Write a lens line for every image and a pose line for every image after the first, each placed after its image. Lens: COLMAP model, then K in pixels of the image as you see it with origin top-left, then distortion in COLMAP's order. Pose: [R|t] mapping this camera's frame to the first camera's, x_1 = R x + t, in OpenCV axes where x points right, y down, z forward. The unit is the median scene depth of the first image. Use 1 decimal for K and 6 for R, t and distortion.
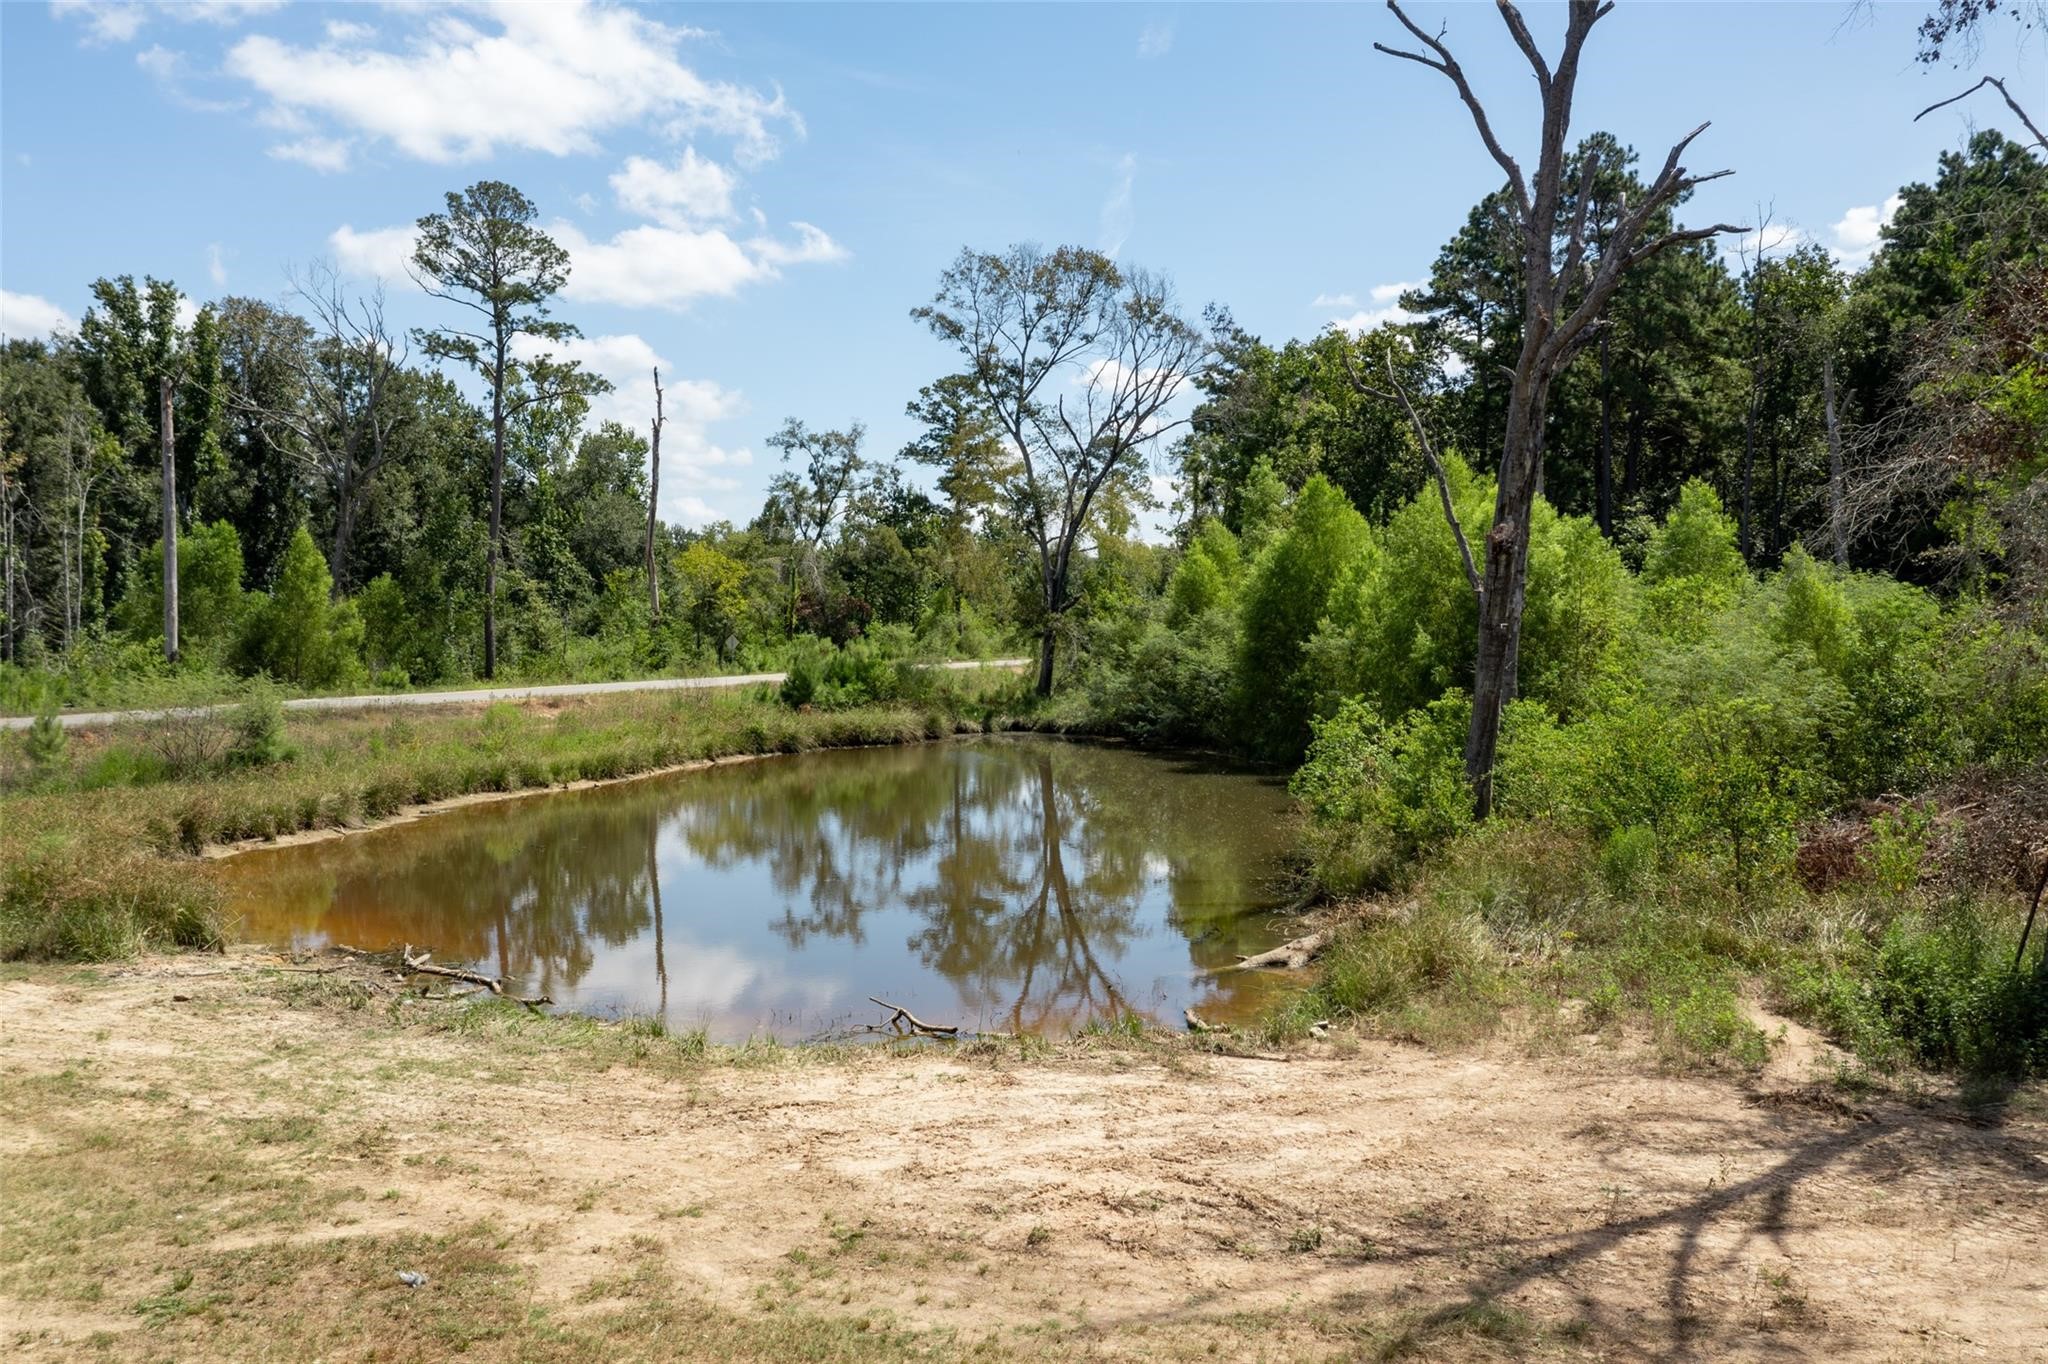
lens RADIAL K [[1623.3, 0, 1006.5], [0, 1623.3, 649.7], [0, 0, 1]] dist [-0.015793, 0.004103]
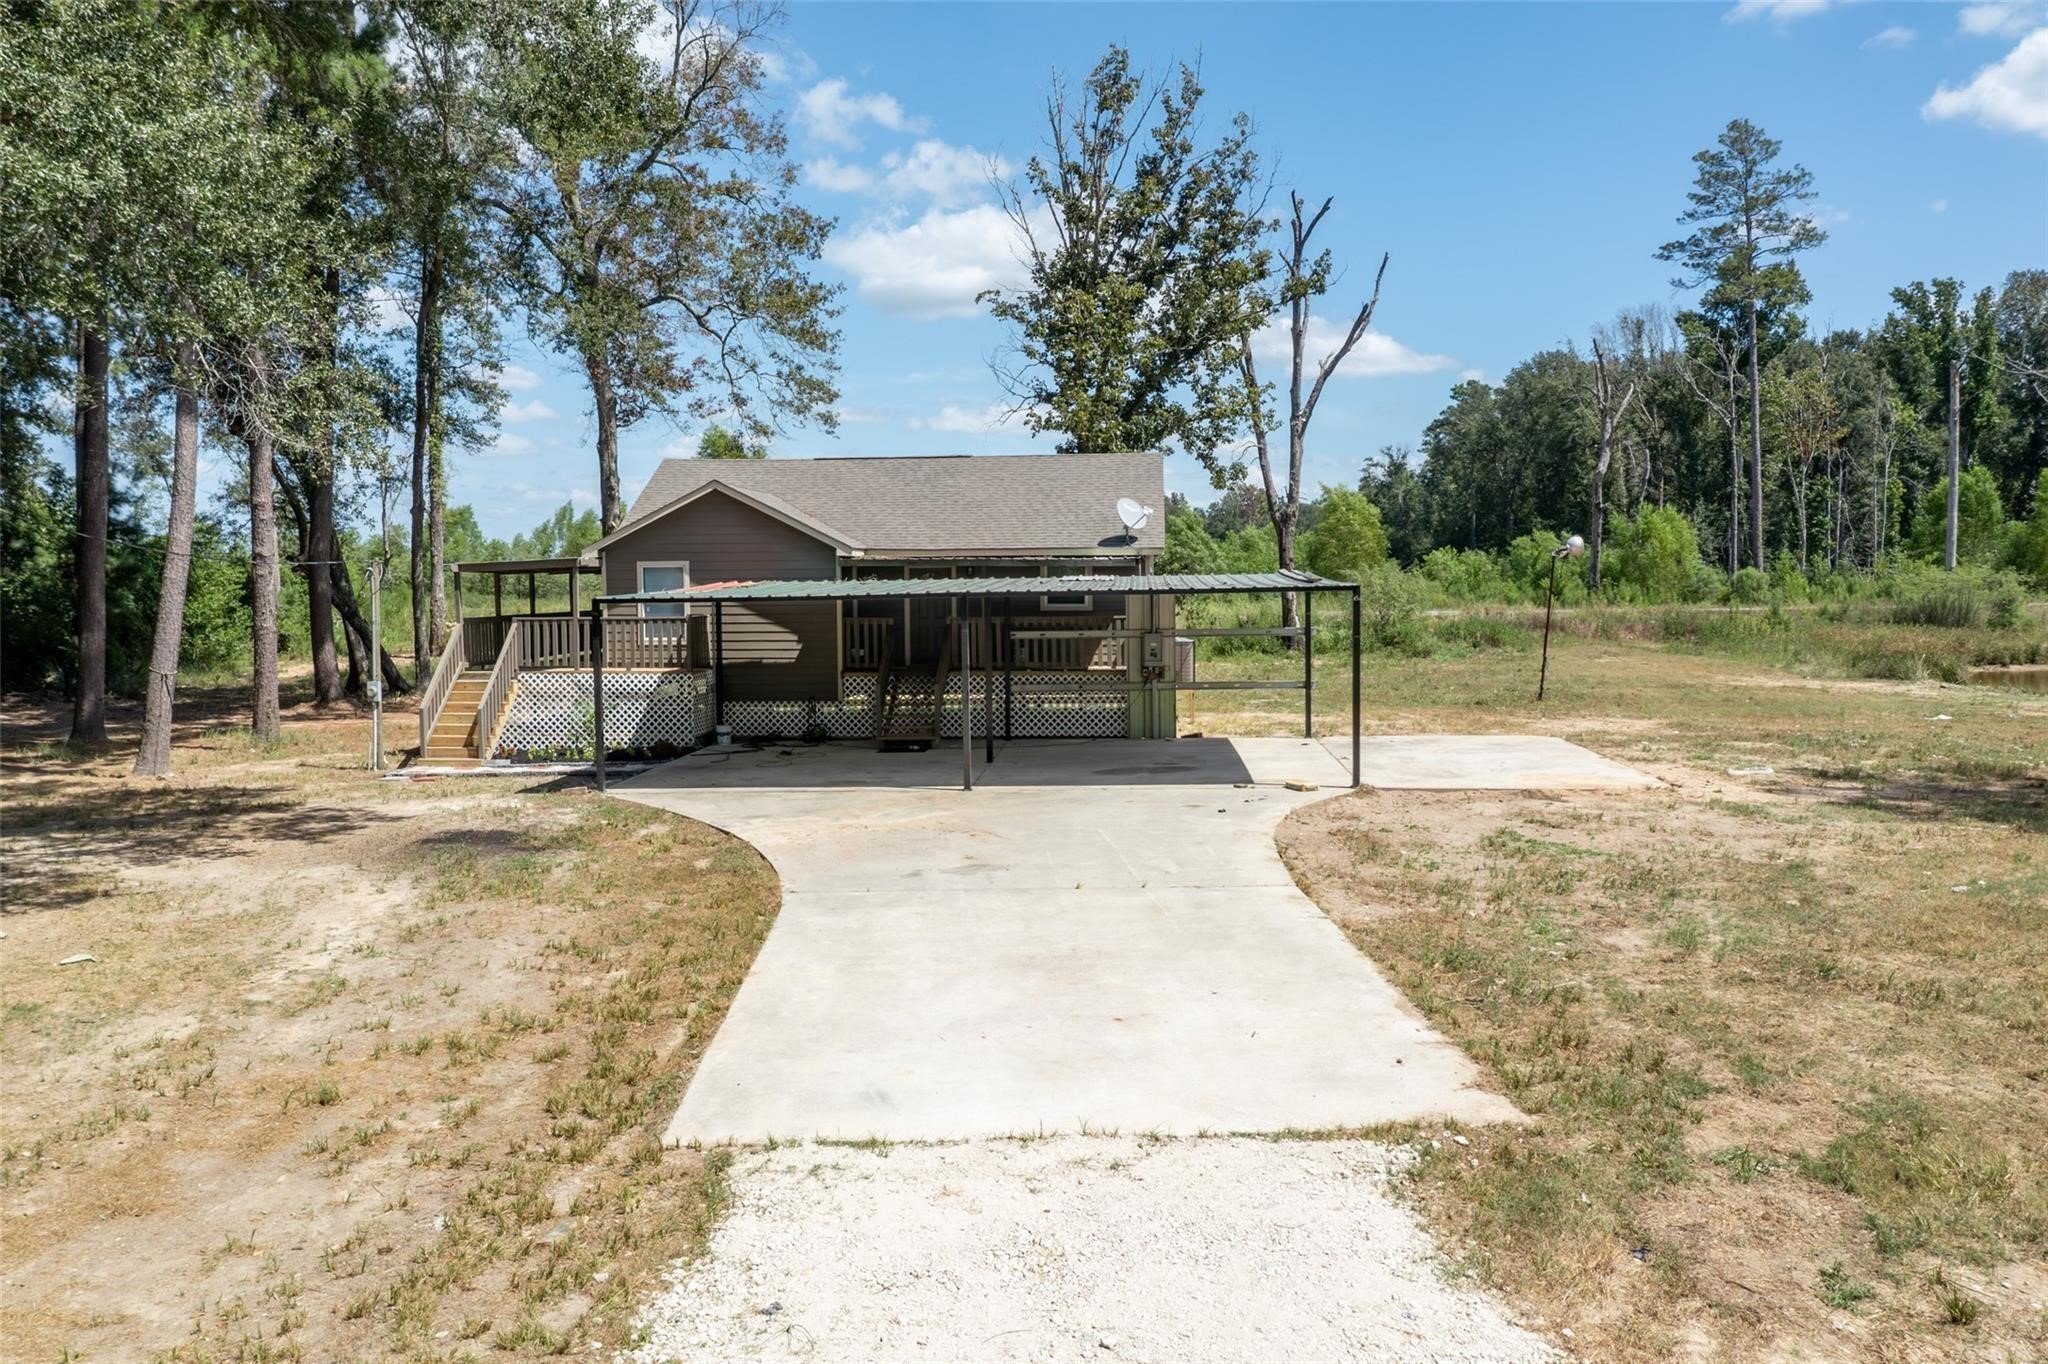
lens RADIAL K [[1623.3, 0, 1030.1], [0, 1623.3, 679.9], [0, 0, 1]] dist [-0.015793, 0.004103]
pose [[0.543493, 0.049262, -0.837967, 0.158569], [-0.004212, 0.998424, 0.055963, 0.018193], [0.839403, -0.026886, 0.542843, -0.300033]]
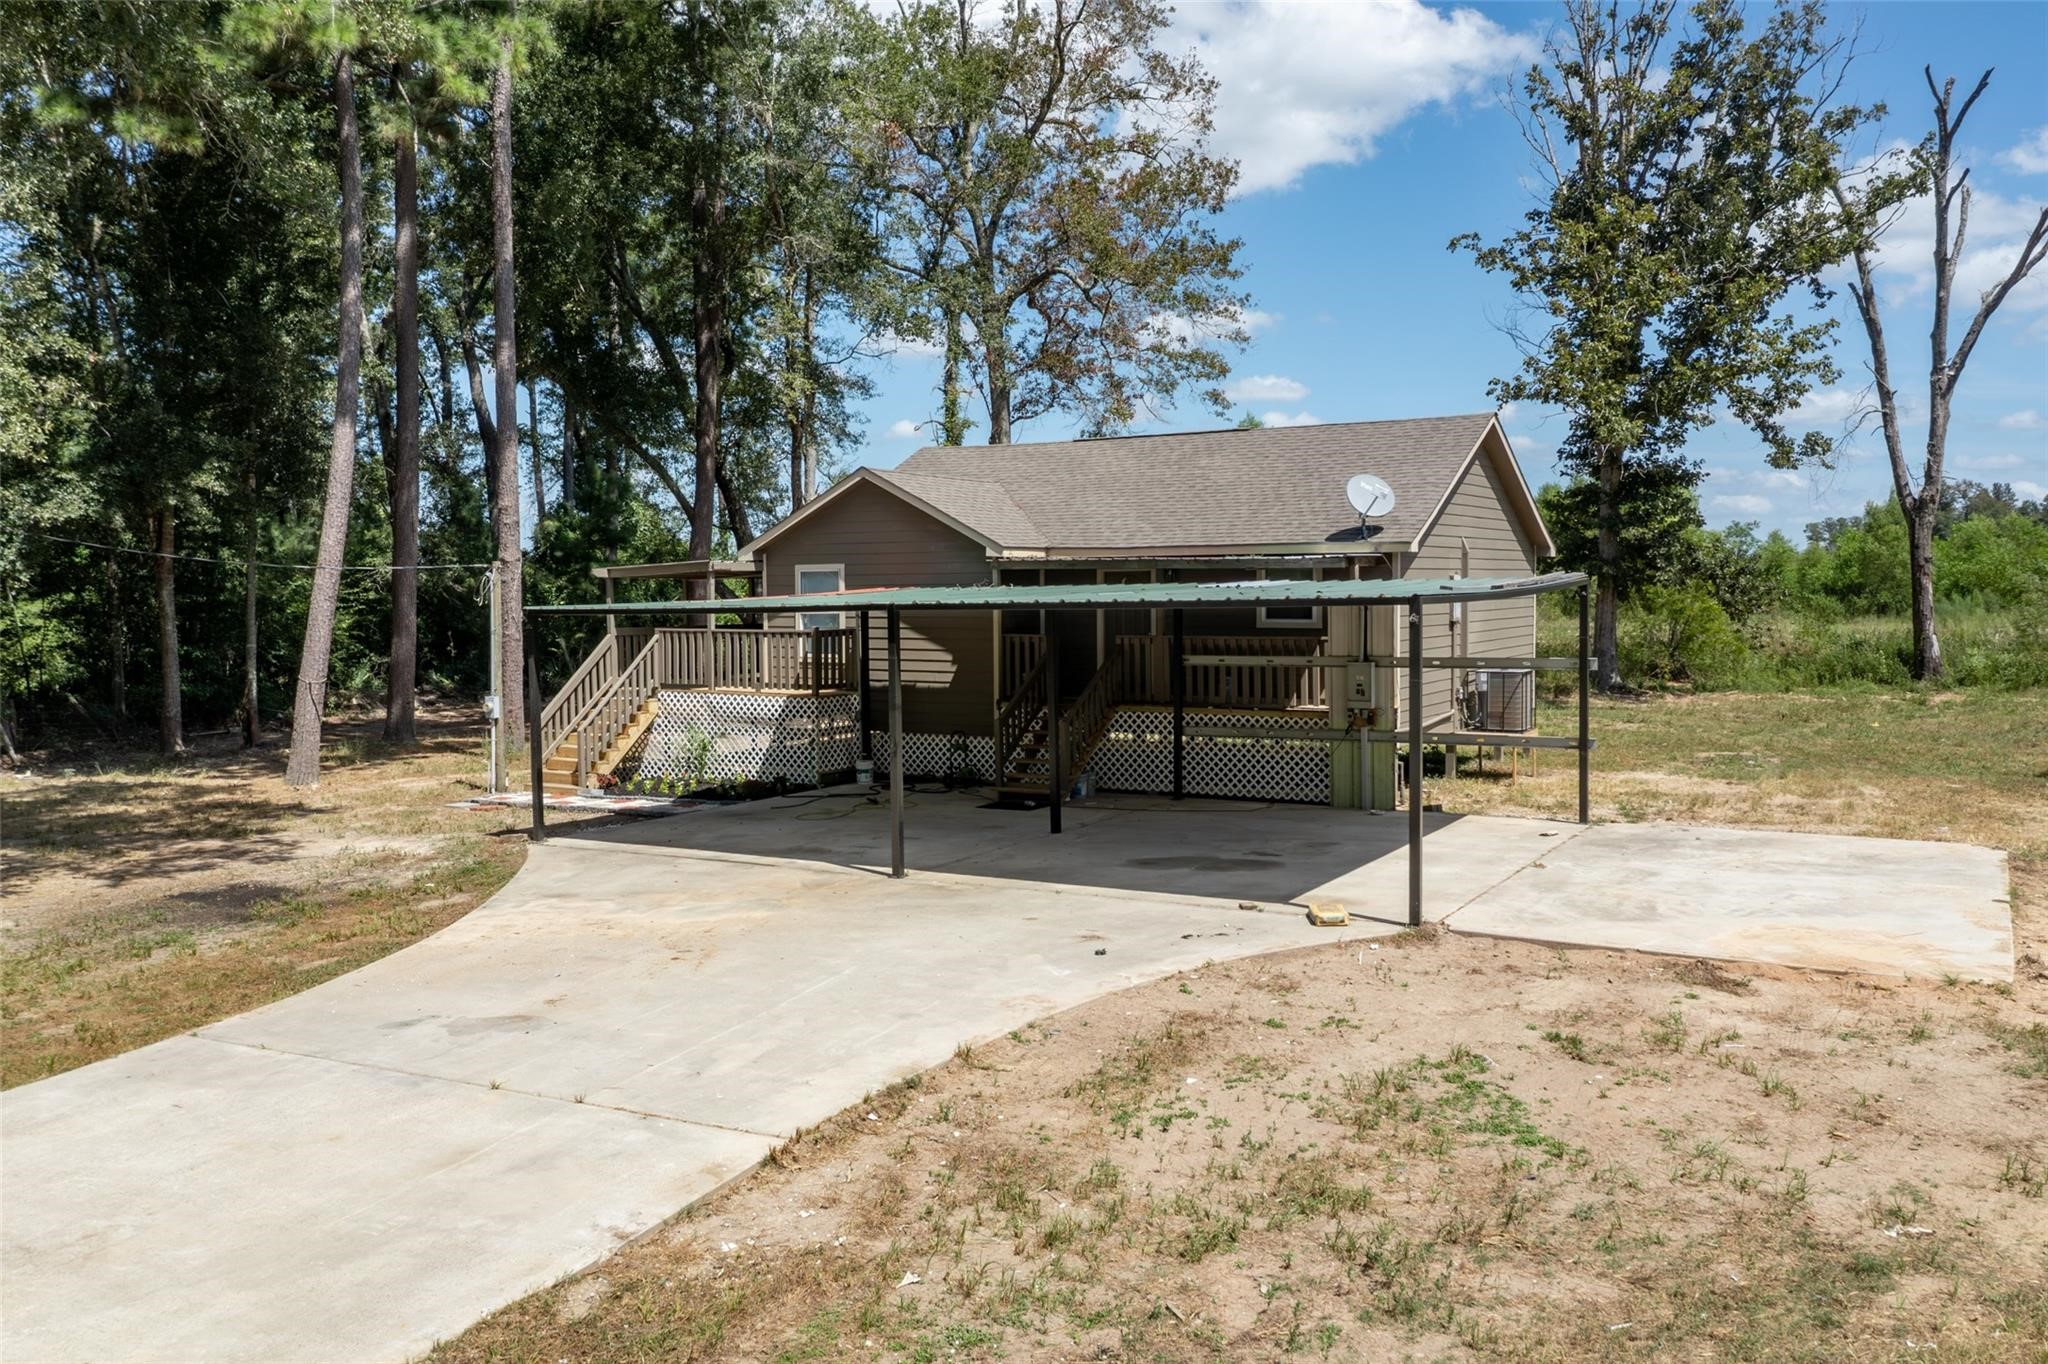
lens RADIAL K [[1623.3, 0, 1019.4], [0, 1623.3, 679.0], [0, 0, 1]] dist [-0.015793, 0.004103]
pose [[0.104113, 0.054942, -0.993047, 0.122824], [-0.006564, 0.998489, 0.054555, 0.017102], [0.994544, 0.000839, 0.104317, -0.170622]]
